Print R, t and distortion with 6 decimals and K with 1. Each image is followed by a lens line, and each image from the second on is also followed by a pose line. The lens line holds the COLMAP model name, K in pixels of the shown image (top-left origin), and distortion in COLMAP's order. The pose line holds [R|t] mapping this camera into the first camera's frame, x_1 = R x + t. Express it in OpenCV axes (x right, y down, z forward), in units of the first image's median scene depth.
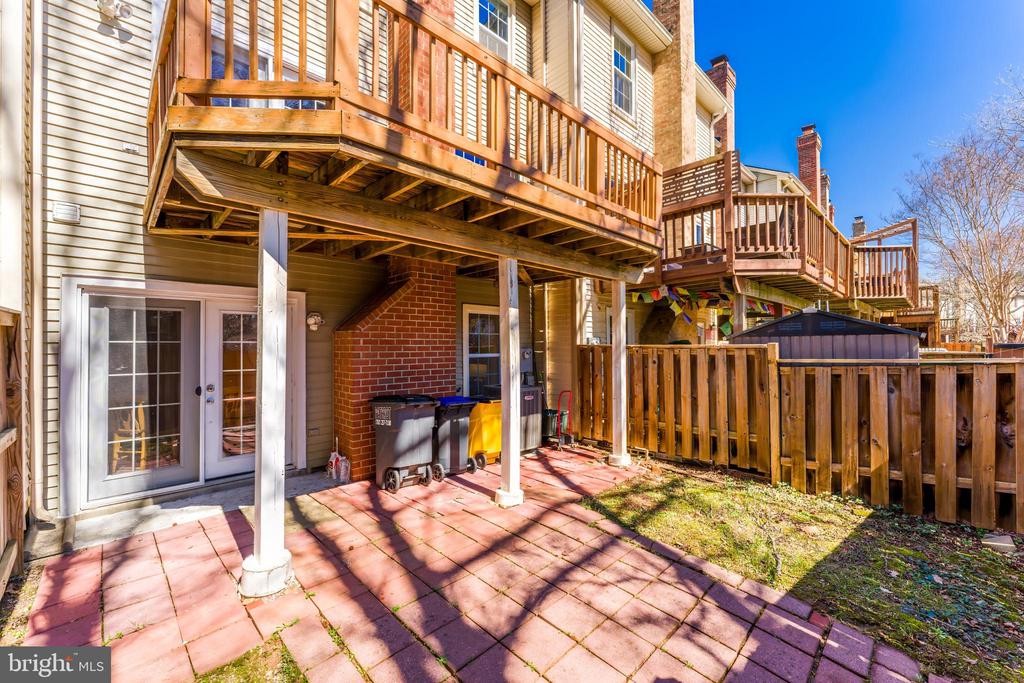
lens RADIAL K [[408.1, 0, 511.2], [0, 408.1, 341.8], [0, 0, 1]] dist [-0.004755, 0.000171]
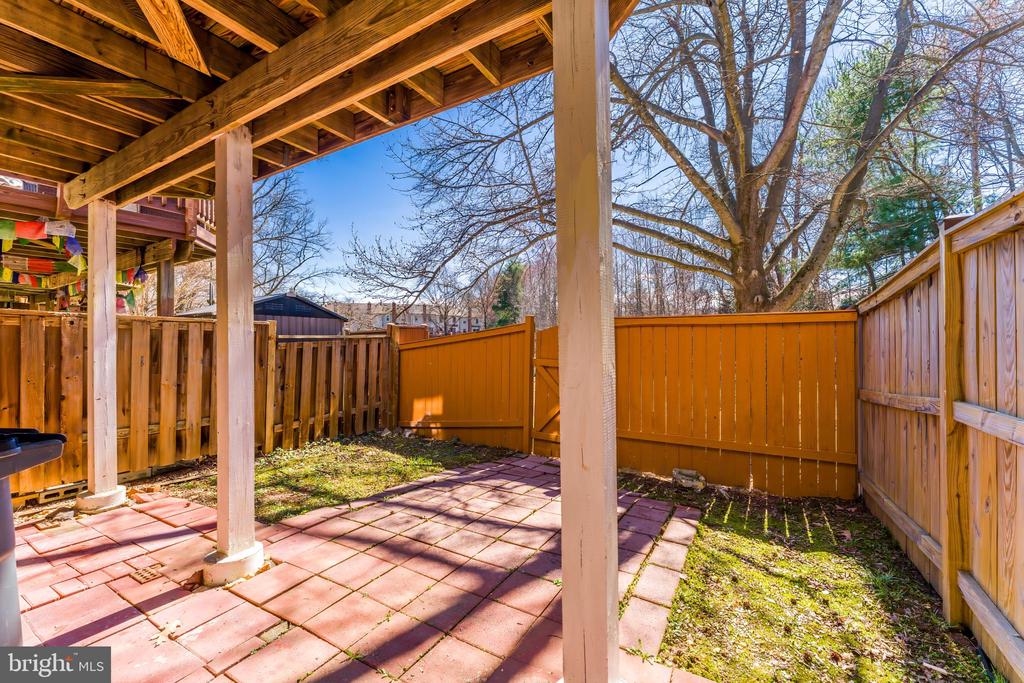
lens RADIAL K [[408.1, 0, 517.8], [0, 408.1, 340.9], [0, 0, 1]] dist [-0.004755, 0.000171]
pose [[-0.269004, 0.013514, 0.963044, -0.838952], [-0.007697, 0.999839, -0.016180, 0.103799], [-0.963108, -0.011765, -0.268856, 0.996332]]
